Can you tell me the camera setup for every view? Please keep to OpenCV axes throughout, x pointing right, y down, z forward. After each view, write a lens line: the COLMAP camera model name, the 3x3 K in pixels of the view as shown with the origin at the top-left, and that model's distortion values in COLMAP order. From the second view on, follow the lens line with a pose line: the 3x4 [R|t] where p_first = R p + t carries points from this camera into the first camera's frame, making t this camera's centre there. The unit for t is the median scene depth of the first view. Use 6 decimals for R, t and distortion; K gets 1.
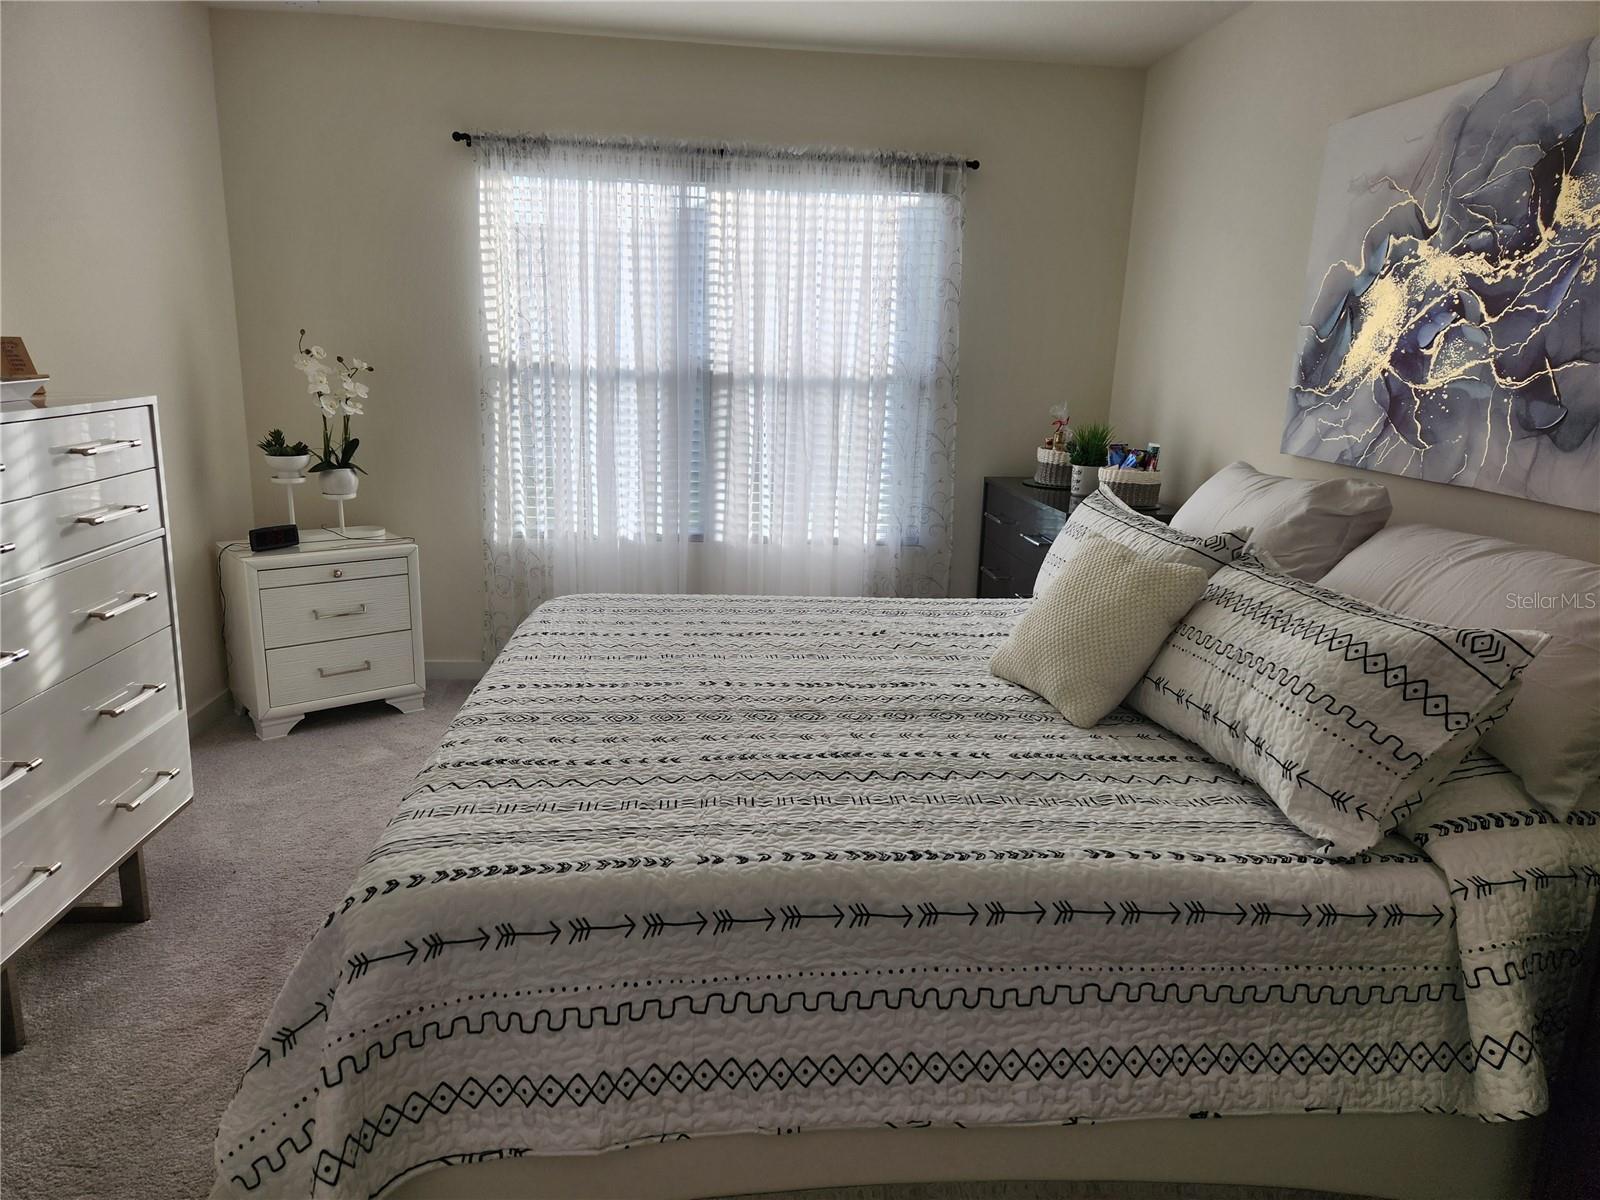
lens RADIAL K [[1057.1, 0, 791.8], [0, 1057.1, 606.4], [0, 0, 1]] dist [0.025464, -0.026951]
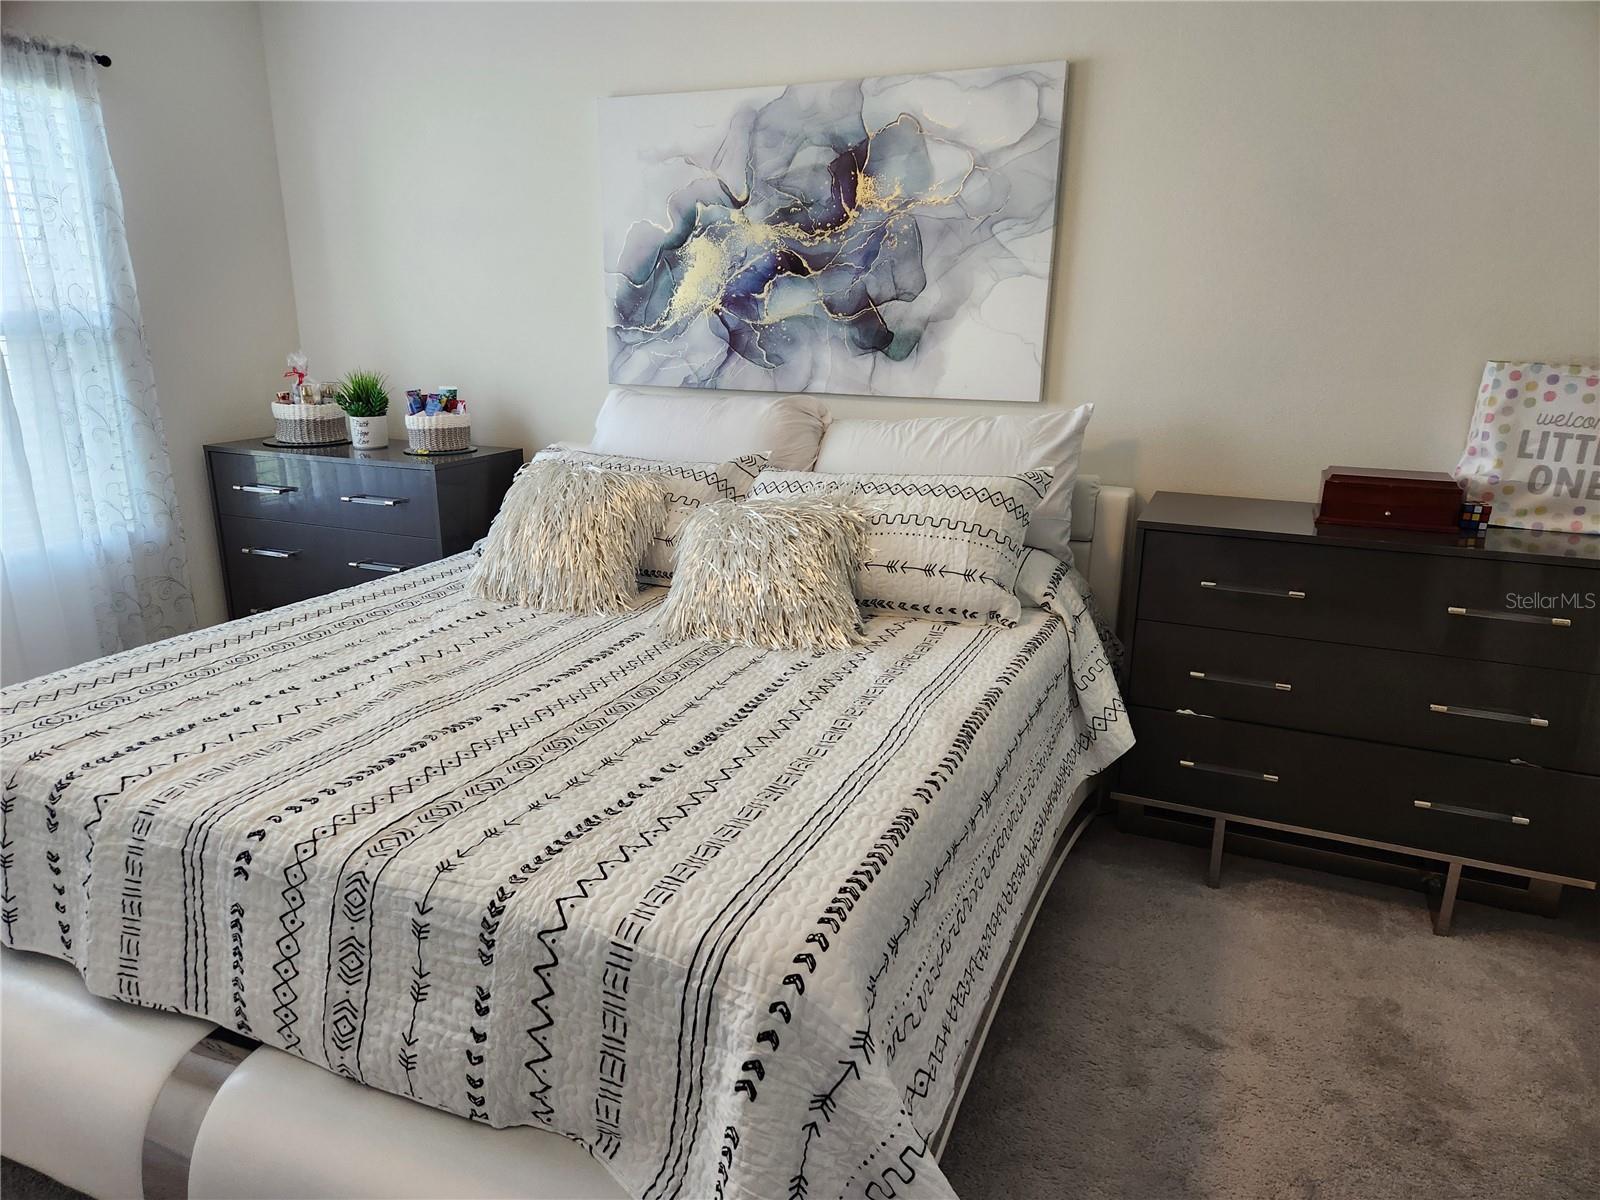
lens RADIAL K [[1057.1, 0, 786.4], [0, 1057.1, 595.4], [0, 0, 1]] dist [0.025464, -0.026951]
pose [[0.504238, -0.252632, 0.825785, -0.561247], [0.207243, 0.963707, 0.168281, -0.093628], [-0.838328, 0.086284, 0.538294, 0.289529]]
